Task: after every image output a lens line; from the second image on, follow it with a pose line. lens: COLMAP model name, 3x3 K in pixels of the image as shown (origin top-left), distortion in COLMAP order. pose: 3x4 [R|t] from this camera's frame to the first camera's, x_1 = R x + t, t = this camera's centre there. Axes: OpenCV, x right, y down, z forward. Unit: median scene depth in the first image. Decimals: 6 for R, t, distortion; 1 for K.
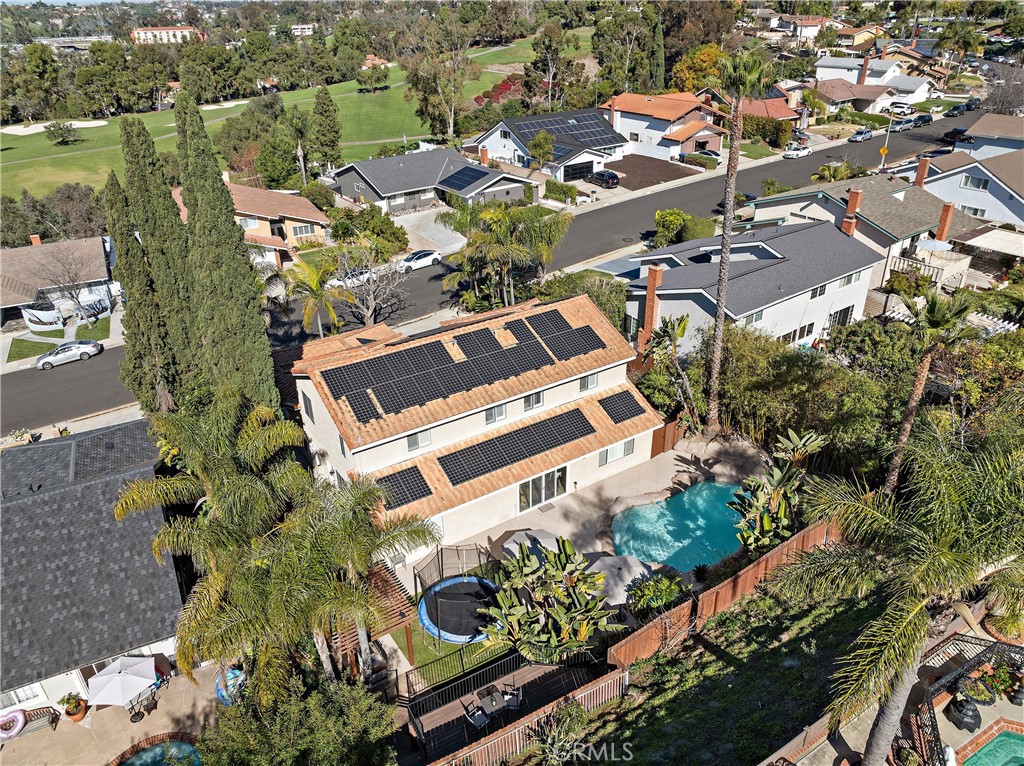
lens RADIAL K [[722.9, 0, 512.0], [0, 722.9, 383.0], [0, 0, 1]] dist [-0.035719, -0.008408]
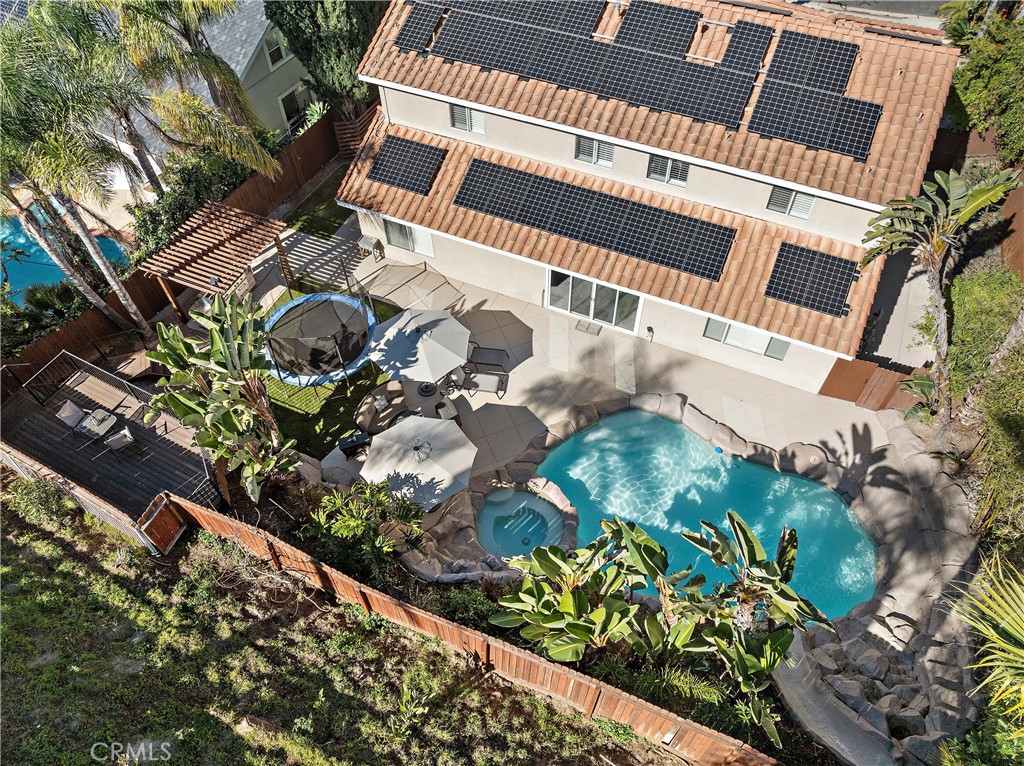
lens RADIAL K [[722.9, 0, 512.0], [0, 722.9, 383.0], [0, 0, 1]] dist [-0.035719, -0.008408]
pose [[0.545129, 0.677732, -0.493472, 0.348571], [-0.394051, 0.726683, 0.562722, -0.121259], [0.739972, -0.112303, 0.663197, 0.502831]]
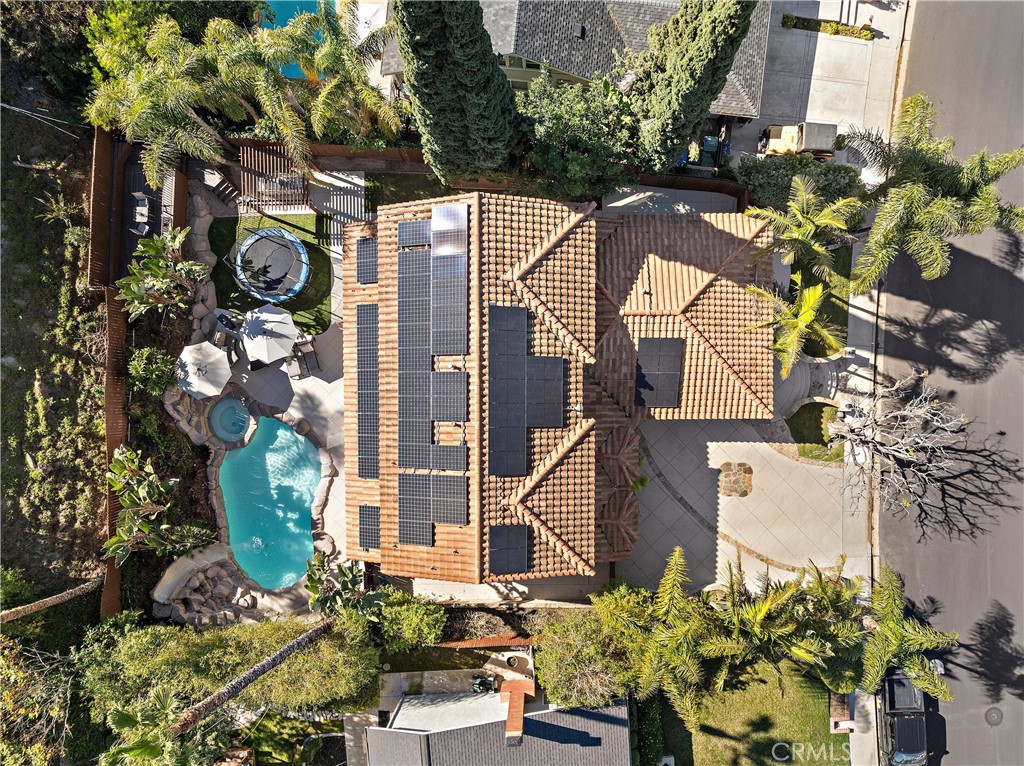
lens RADIAL K [[750.1, 0, 514.2], [0, 750.1, 430.3], [0, 0, 1]] dist [-0.013949, -0.005366]
pose [[-0.539030, 0.838933, 0.075082, -0.116685], [-0.345446, -0.301491, 0.888690, -0.841162], [0.768188, 0.453094, 0.452319, 0.672512]]
